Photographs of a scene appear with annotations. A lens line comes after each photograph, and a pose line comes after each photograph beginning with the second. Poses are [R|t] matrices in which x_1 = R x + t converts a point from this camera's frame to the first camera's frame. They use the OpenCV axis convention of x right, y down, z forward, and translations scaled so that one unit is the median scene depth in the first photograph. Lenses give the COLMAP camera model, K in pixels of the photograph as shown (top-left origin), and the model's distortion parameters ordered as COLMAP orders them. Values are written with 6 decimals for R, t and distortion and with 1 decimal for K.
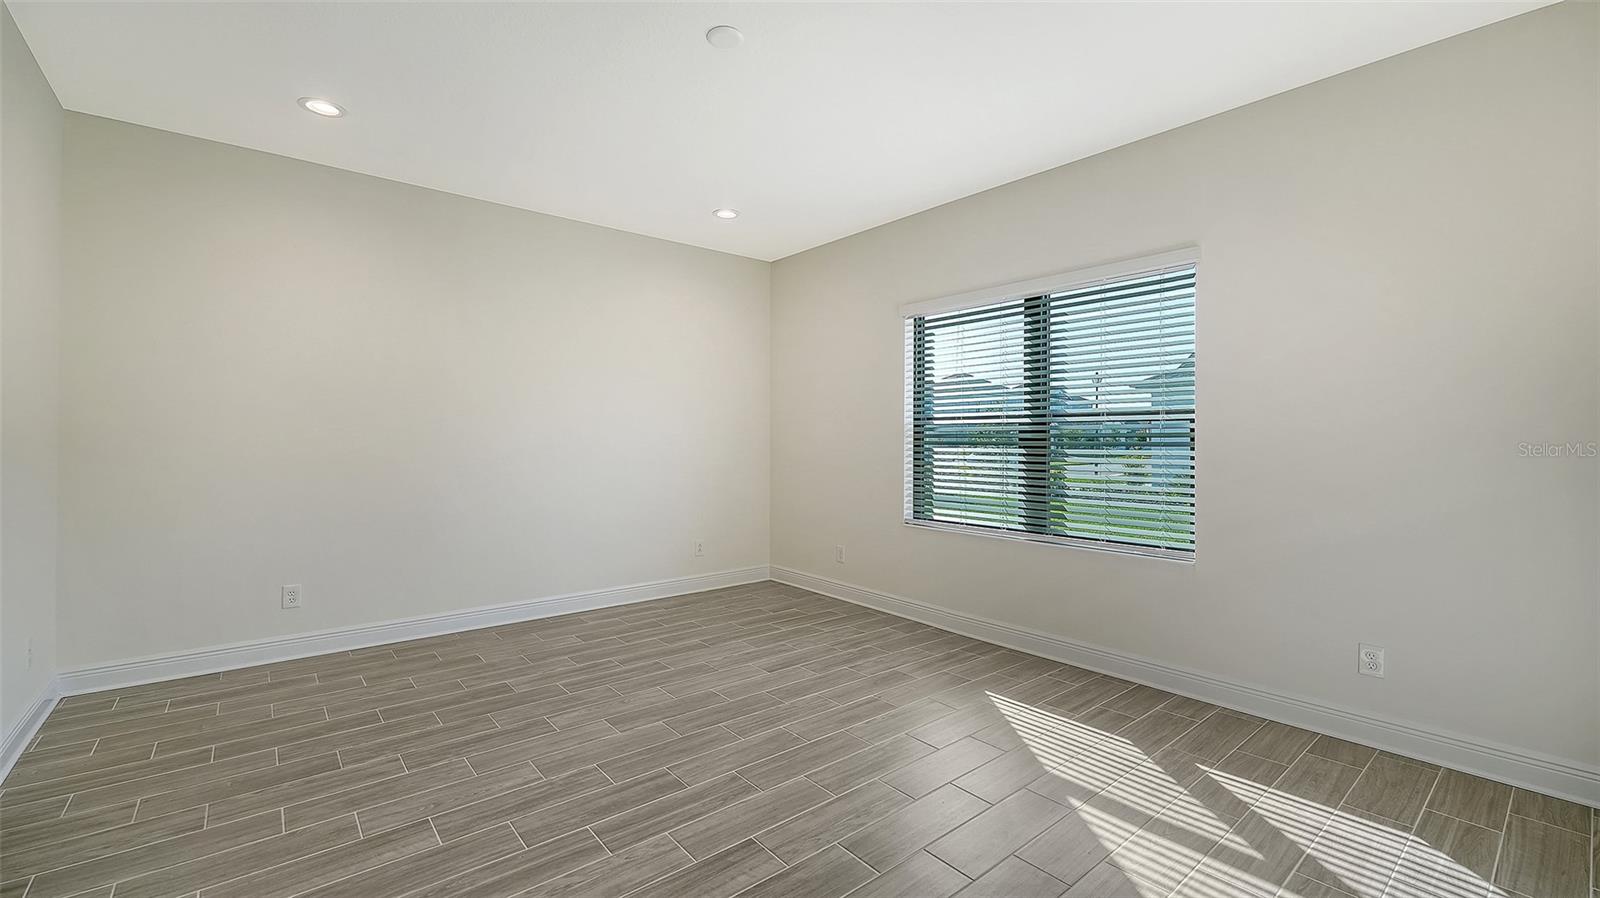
lens RADIAL K [[656.7, 0, 797.3], [0, 656.7, 447.2], [0, 0, 1]] dist [0.001534, 0.000046]
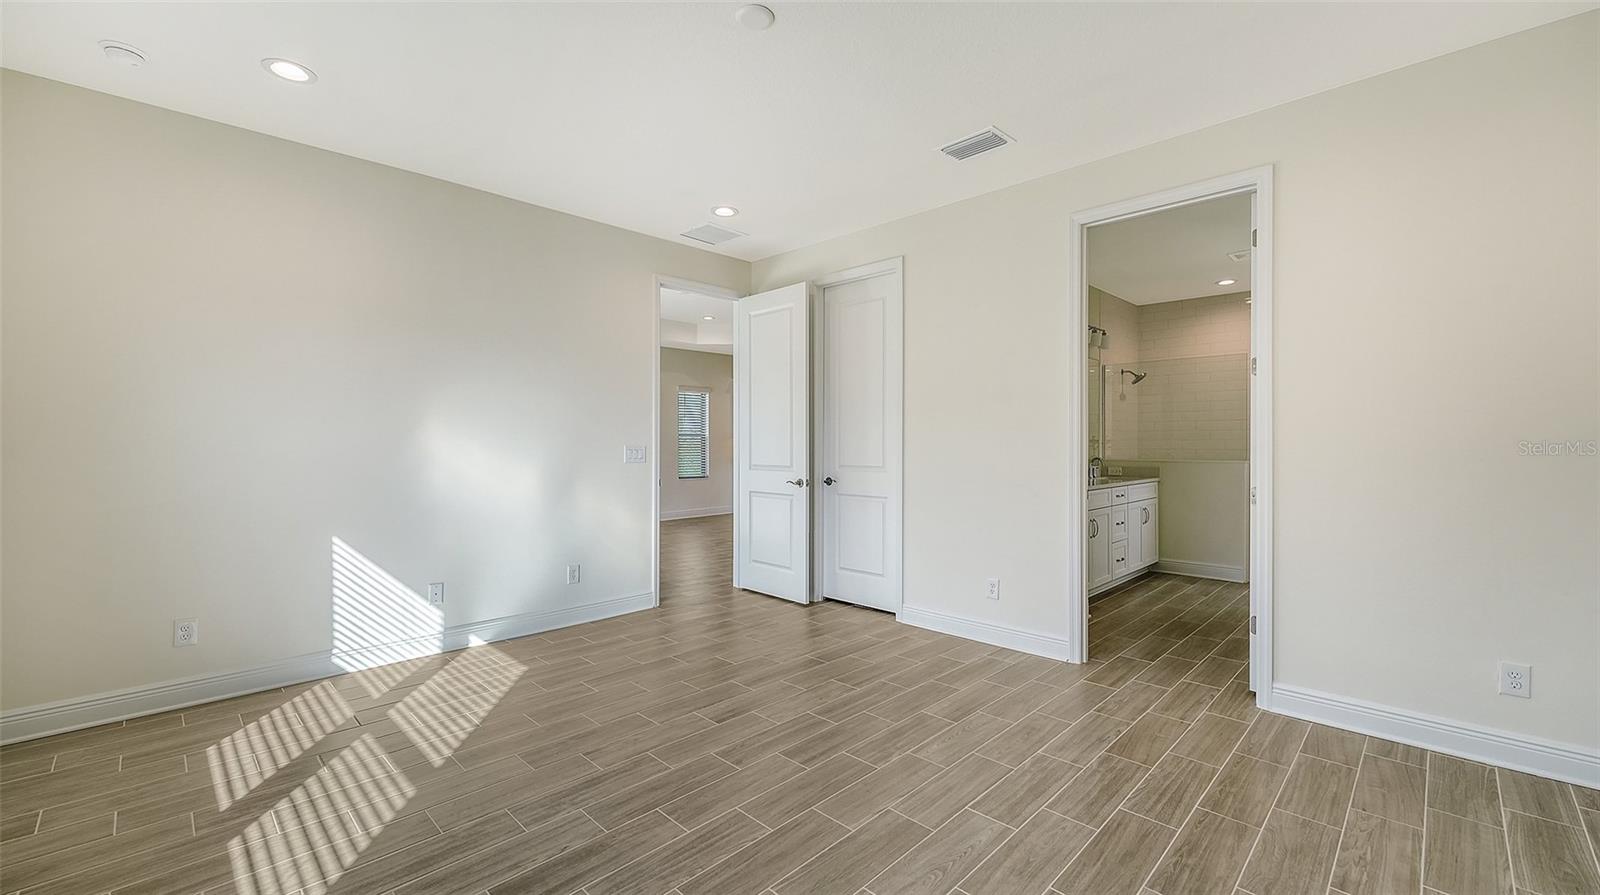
lens RADIAL K [[656.7, 0, 799.2], [0, 656.7, 446.1], [0, 0, 1]] dist [0.001534, 0.000046]
pose [[-0.995664, -0.003099, -0.092975, -0.091112], [-0.003485, 0.999986, 0.003985, -0.018695], [0.092962, 0.004291, -0.995660, 2.021863]]
